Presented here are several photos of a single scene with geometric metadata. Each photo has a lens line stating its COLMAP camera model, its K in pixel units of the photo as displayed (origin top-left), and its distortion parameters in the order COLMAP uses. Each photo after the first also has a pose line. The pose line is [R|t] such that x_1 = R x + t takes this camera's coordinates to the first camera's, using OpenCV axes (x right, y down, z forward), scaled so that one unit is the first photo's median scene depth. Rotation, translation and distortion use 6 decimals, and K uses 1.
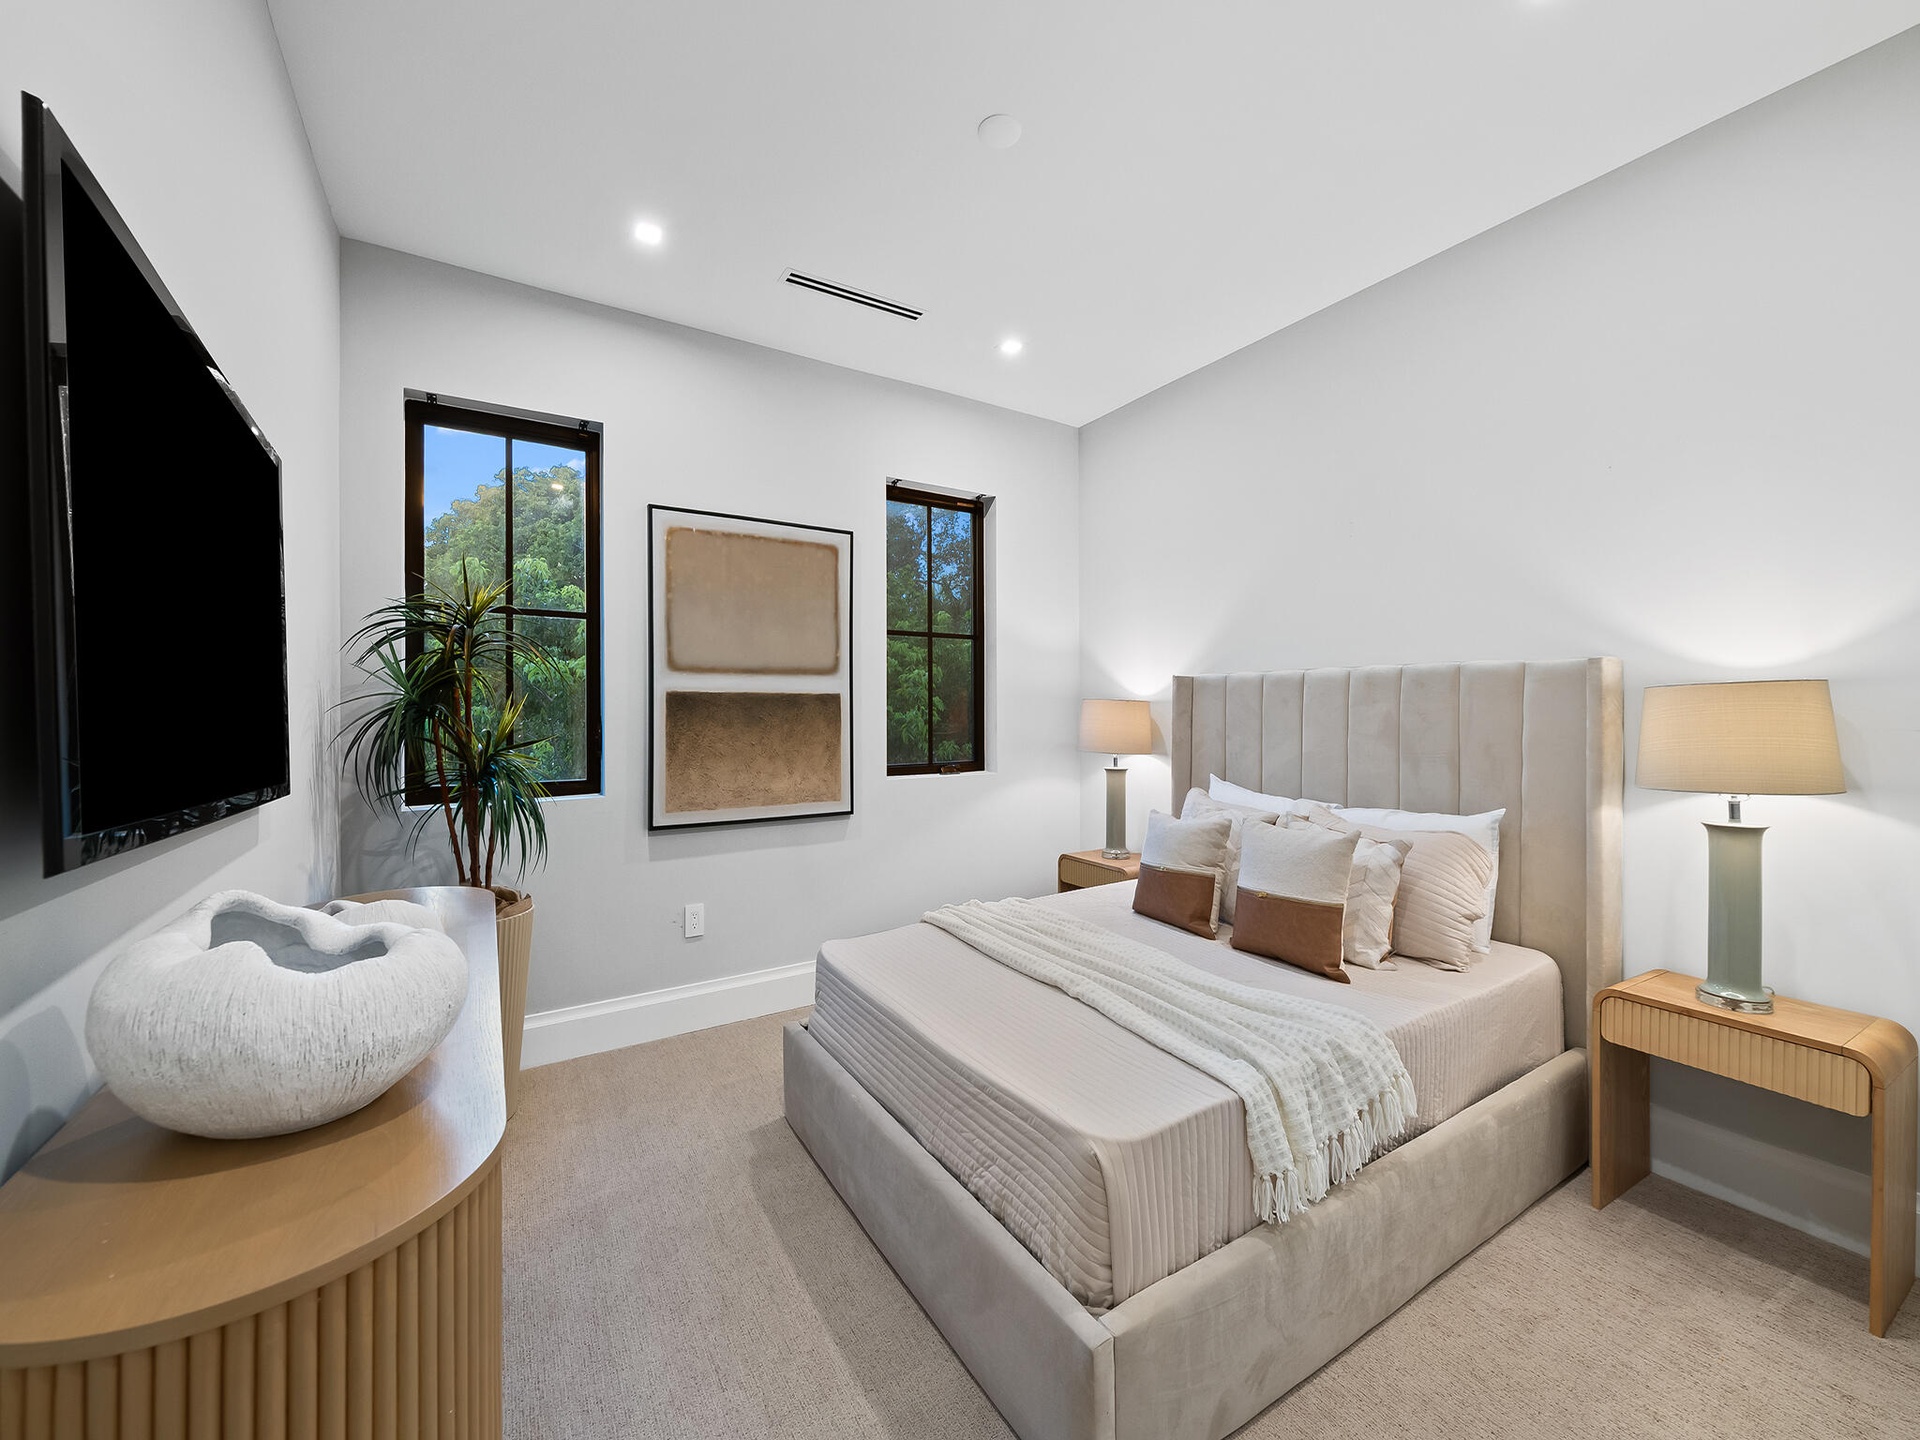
lens RADIAL K [[767.1, 0, 968.6], [0, 767.1, 716.6], [0, 0, 1]] dist [0.003411, -0.002471]
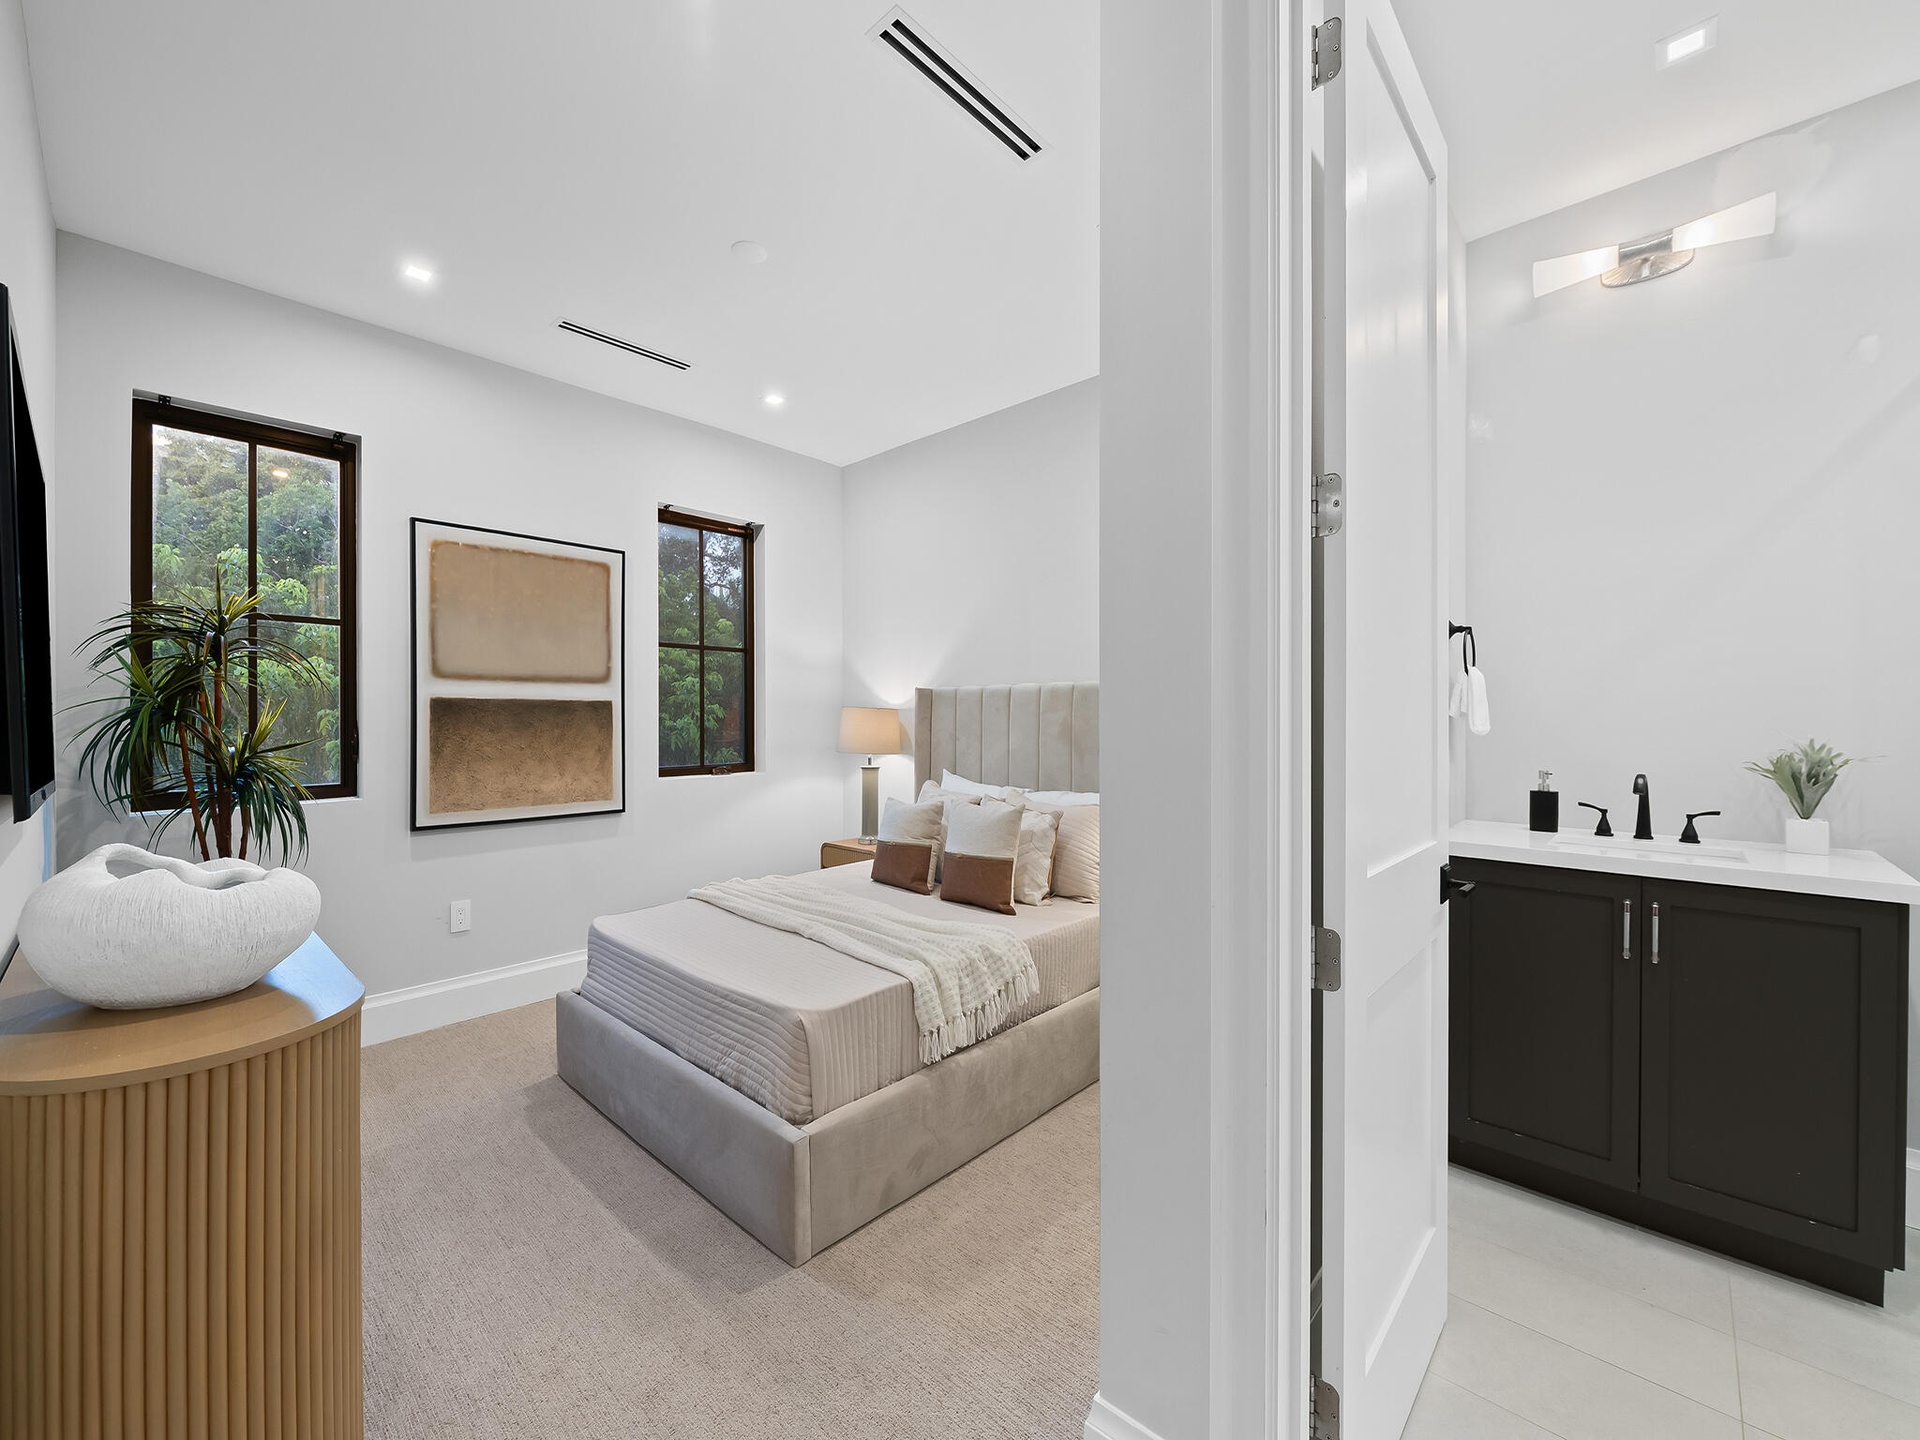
lens RADIAL K [[767.1, 0, 967.9], [0, 767.1, 723.8], [0, 0, 1]] dist [0.003411, -0.002471]
pose [[0.964956, -0.000516, 0.262411, 0.044889], [0.001086, 0.999997, -0.002026, 0.007148], [-0.262409, 0.002240, 0.964954, -0.240548]]
